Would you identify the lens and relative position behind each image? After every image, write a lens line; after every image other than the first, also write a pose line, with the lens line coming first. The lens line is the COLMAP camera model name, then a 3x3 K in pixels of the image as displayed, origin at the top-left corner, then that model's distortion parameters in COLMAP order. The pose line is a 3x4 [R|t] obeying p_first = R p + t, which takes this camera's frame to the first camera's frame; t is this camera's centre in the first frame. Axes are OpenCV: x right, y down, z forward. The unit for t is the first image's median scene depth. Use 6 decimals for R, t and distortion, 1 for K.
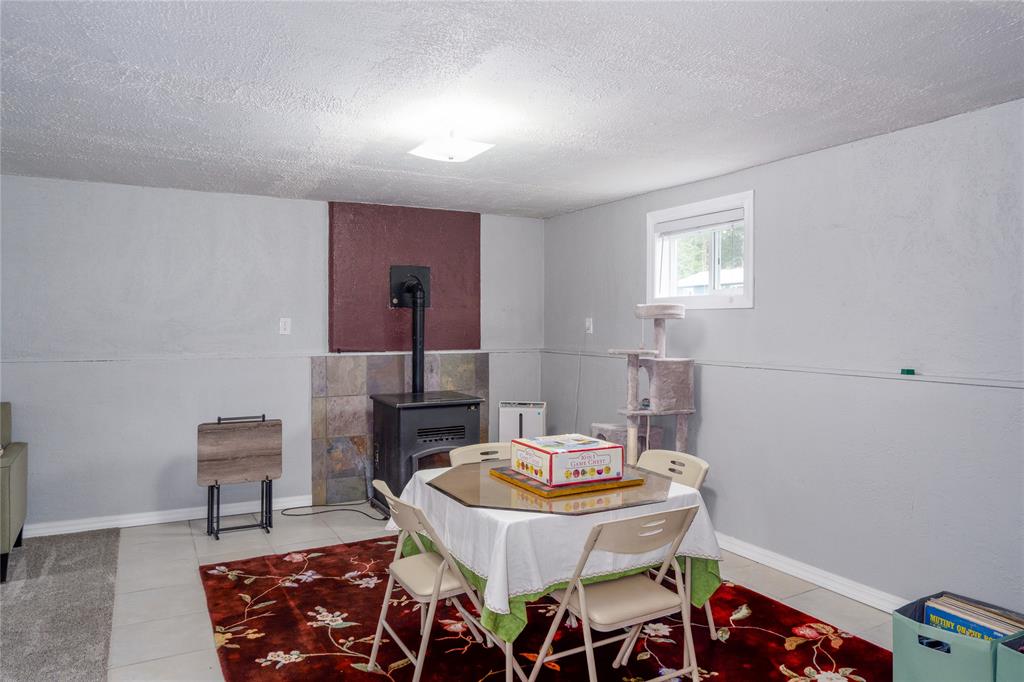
lens RADIAL K [[672.3, 0, 512.0], [0, 672.3, 341.0], [0, 0, 1]] dist [-0.031595, 0.000174]
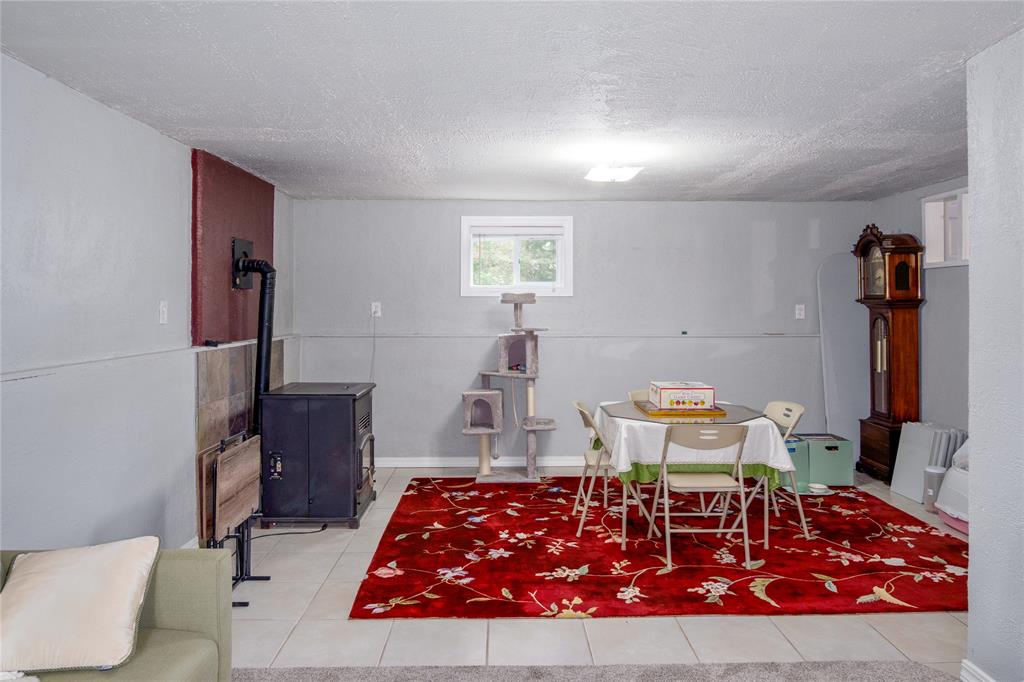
lens RADIAL K [[678.2, 0, 513.5], [0, 678.2, 316.3], [0, 0, 1]] dist [-0.012503, 0.001267]
pose [[0.471092, -0.014754, 0.881961, -1.103597], [0.024011, 0.999704, 0.003898, -0.016068], [-0.881757, 0.019341, 0.471307, 0.453043]]
